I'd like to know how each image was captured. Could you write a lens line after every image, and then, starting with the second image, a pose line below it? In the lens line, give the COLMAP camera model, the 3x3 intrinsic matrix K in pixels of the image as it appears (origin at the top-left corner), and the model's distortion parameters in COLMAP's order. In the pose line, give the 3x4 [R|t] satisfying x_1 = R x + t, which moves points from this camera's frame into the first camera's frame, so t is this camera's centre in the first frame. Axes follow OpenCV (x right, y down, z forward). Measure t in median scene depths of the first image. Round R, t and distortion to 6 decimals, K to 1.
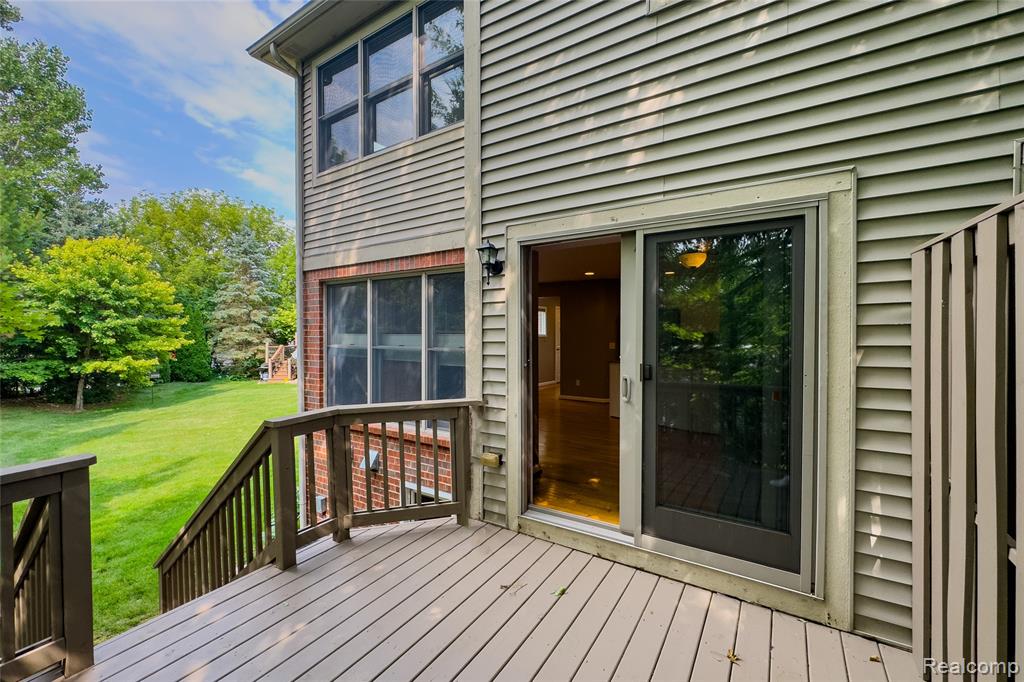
lens RADIAL K [[415.8, 0, 516.3], [0, 415.8, 335.9], [0, 0, 1]] dist [0.000104, 0.000233]
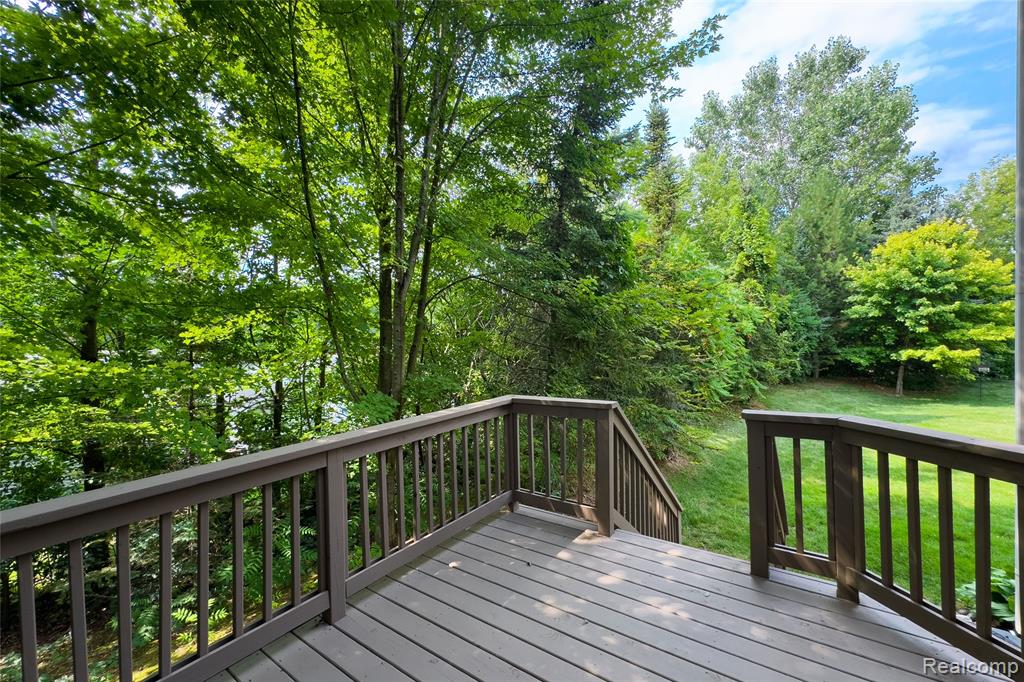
lens RADIAL K [[415.8, 0, 516.3], [0, 415.8, 335.9], [0, 0, 1]] dist [0.000104, 0.000233]
pose [[-0.044264, 0.011248, -0.998957, 0.055990], [0.015957, 0.999817, 0.010551, 0.001550], [0.998892, -0.015473, -0.044435, 0.075203]]
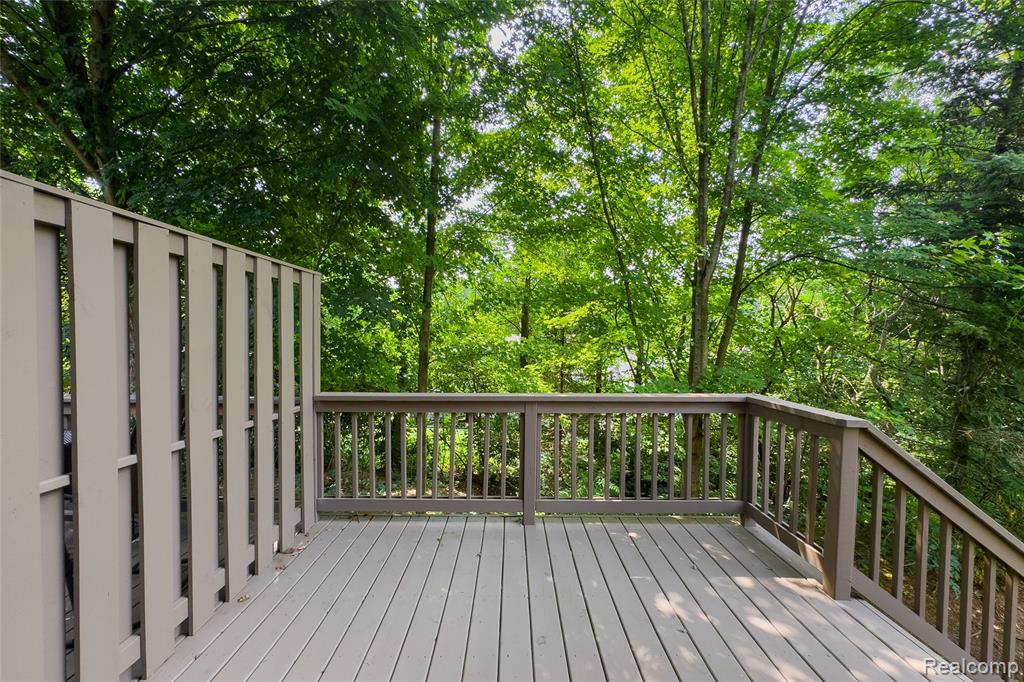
lens RADIAL K [[415.8, 0, 516.3], [0, 415.8, 335.9], [0, 0, 1]] dist [0.000104, 0.000233]
pose [[-0.836993, 0.000541, -0.547213, 0.034671], [-0.009682, 0.999828, 0.015798, 0.005900], [0.547128, 0.018520, -0.836844, 0.150886]]
